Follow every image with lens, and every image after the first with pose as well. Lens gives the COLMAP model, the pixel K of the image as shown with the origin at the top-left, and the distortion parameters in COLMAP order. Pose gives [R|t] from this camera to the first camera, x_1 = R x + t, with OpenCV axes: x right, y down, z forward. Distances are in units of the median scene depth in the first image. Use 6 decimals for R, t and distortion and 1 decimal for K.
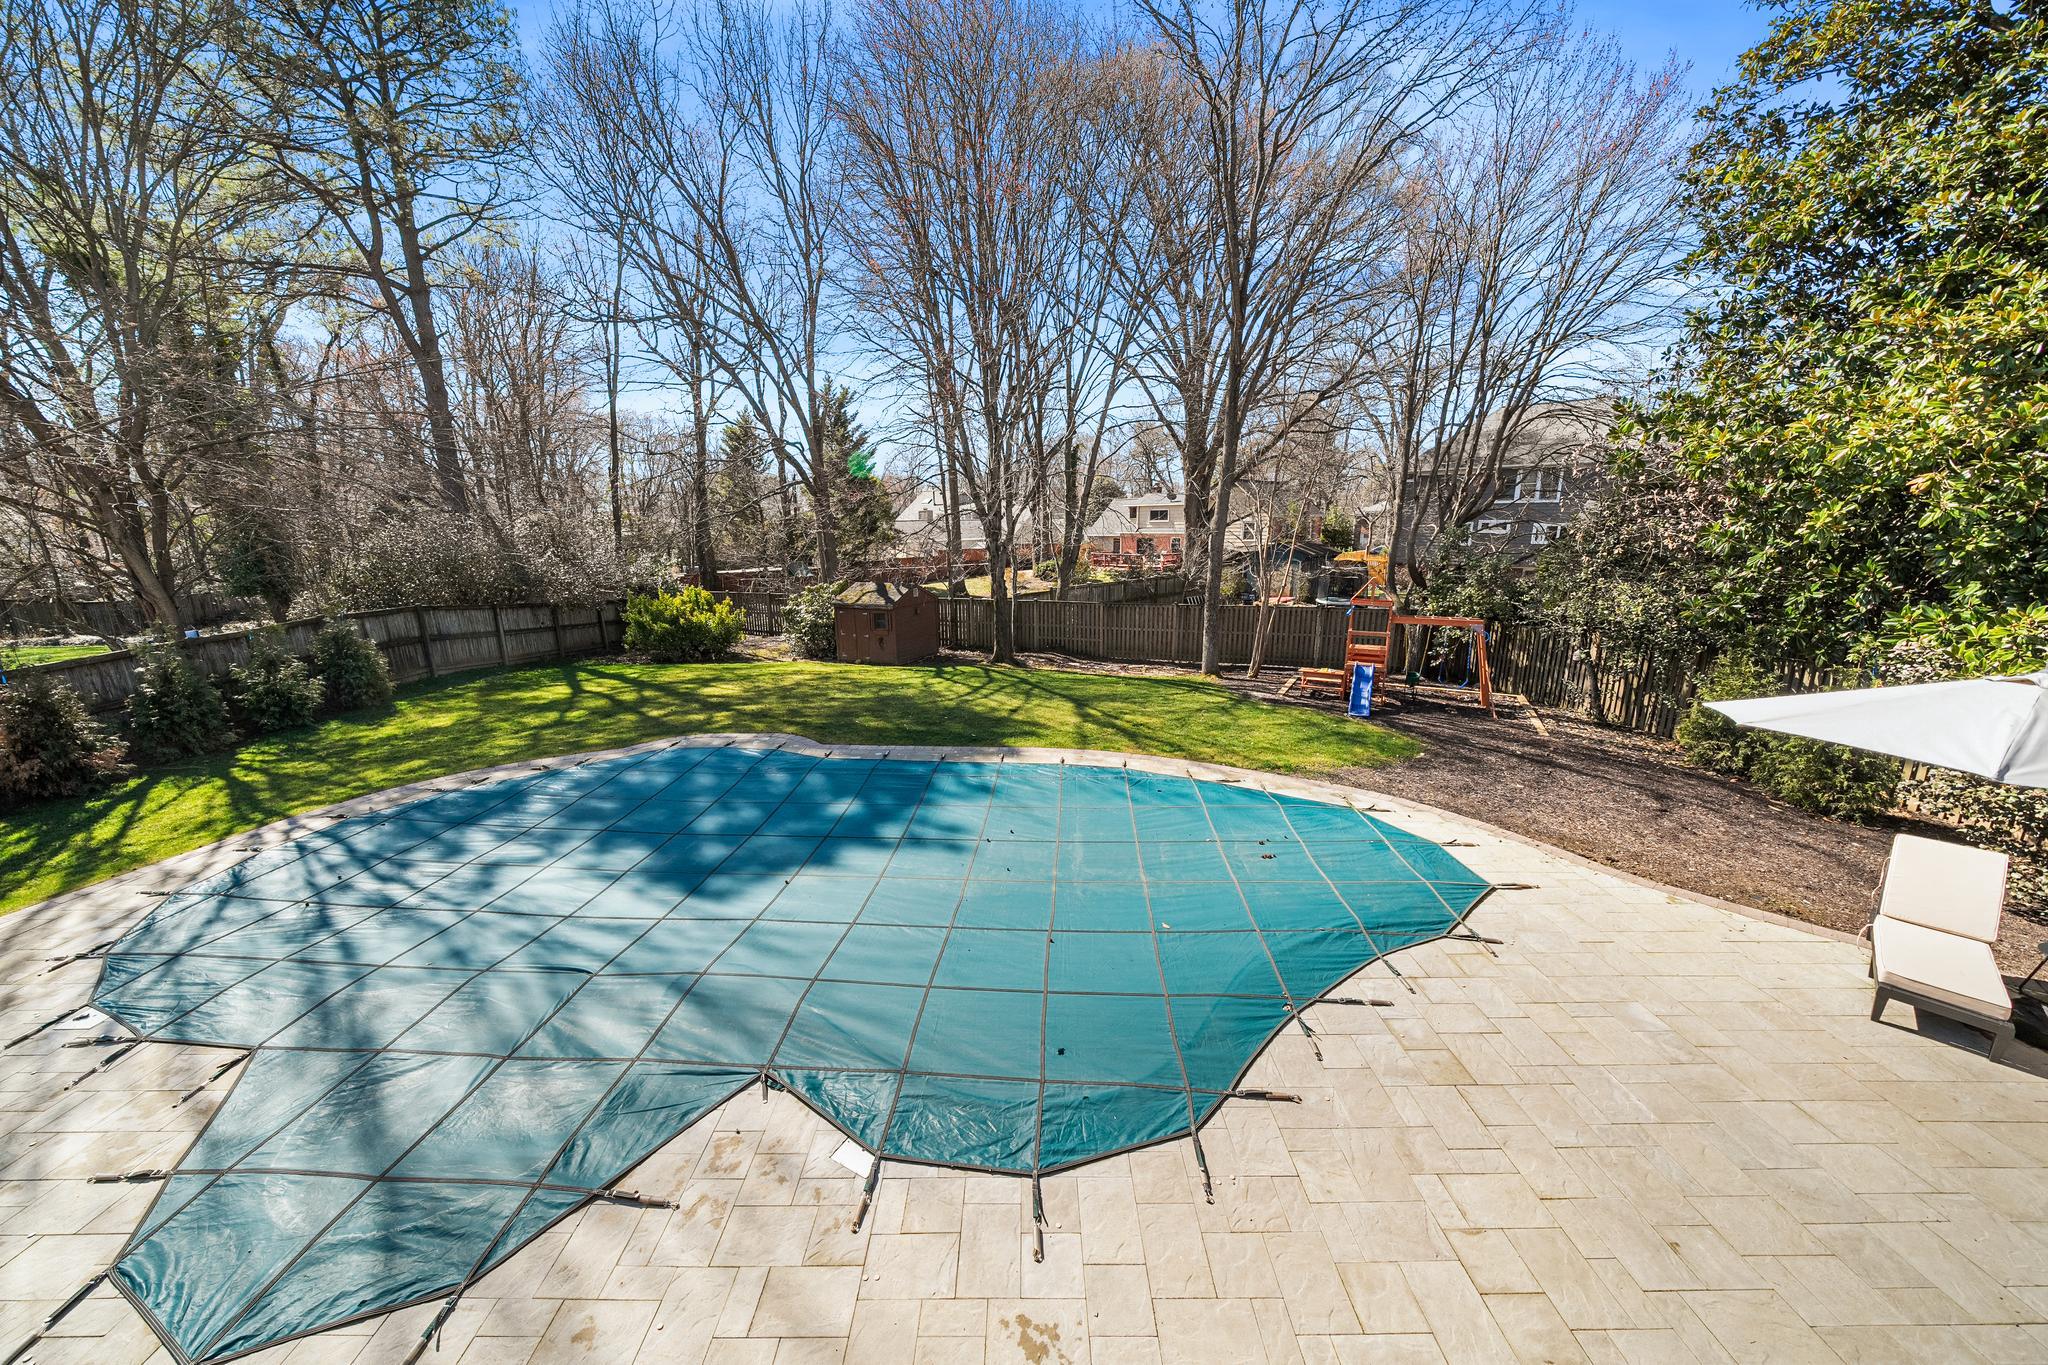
lens RADIAL K [[700.7, 0, 1020.9], [0, 700.7, 679.0], [0, 0, 1]] dist [-0.007382, 0.000026]
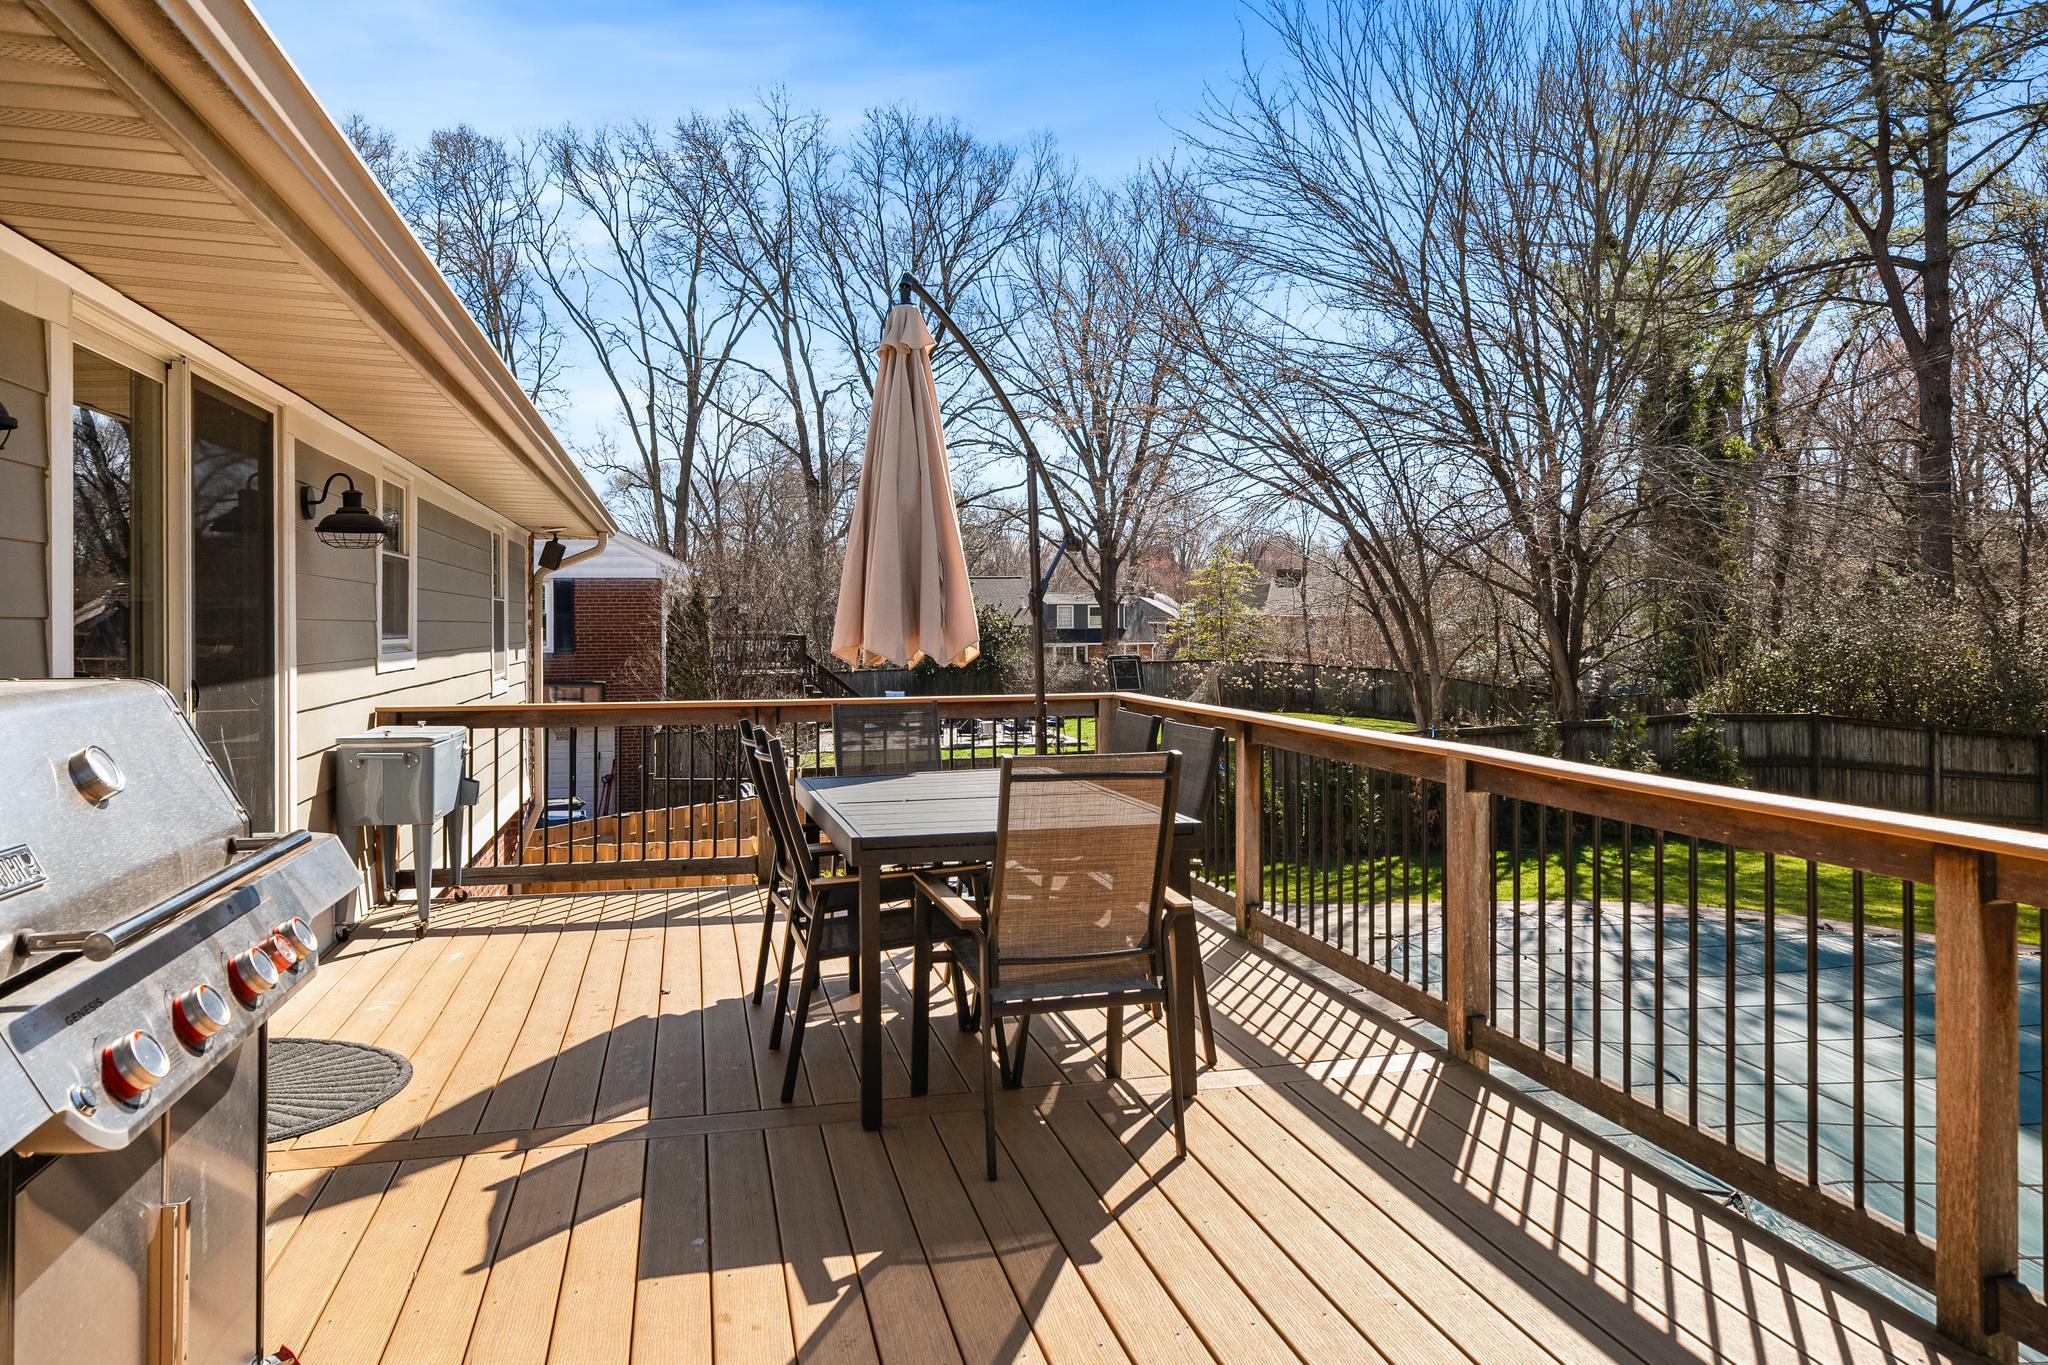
lens RADIAL K [[1379.2, 0, 1022.8], [0, 1379.2, 622.4], [0, 0, 1]] dist [0.006204, 0.002314]
pose [[0.243770, 0.005029, -0.969820, 0.224995], [-0.208824, 0.976803, -0.047423, 0.029198], [0.947084, 0.214082, 0.239166, -0.081196]]
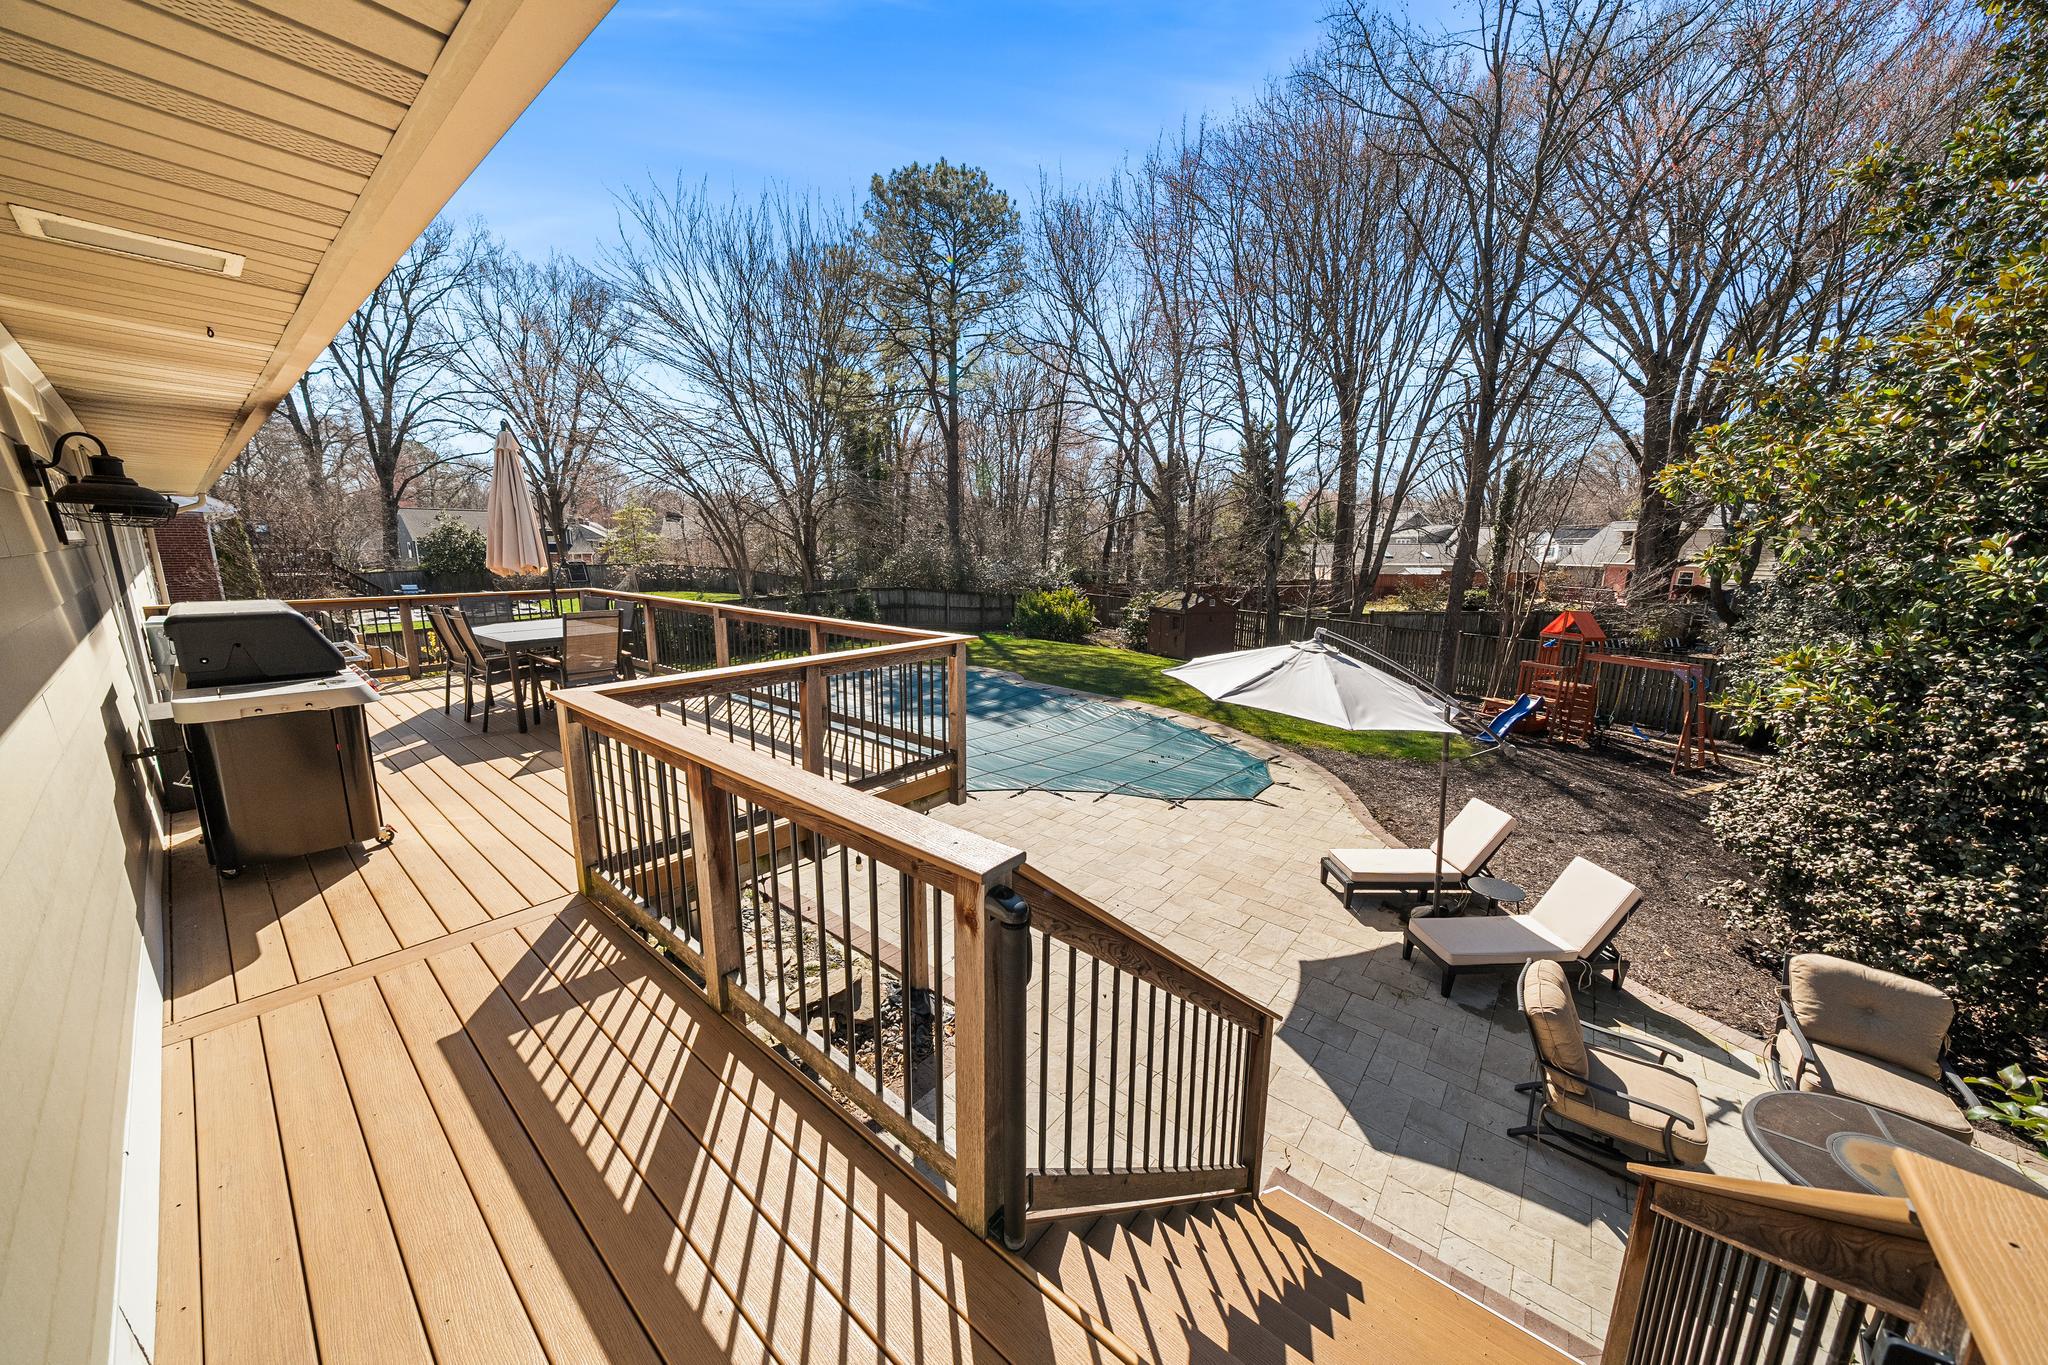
lens RADIAL K [[700.7, 0, 1021.4], [0, 700.7, 686.6], [0, 0, 1]] dist [-0.007382, 0.000026]
pose [[0.774095, 0.142679, -0.616782, 0.376486], [-0.154585, 0.987381, 0.034396, 0.028705], [0.613906, 0.068720, 0.786382, -0.143718]]
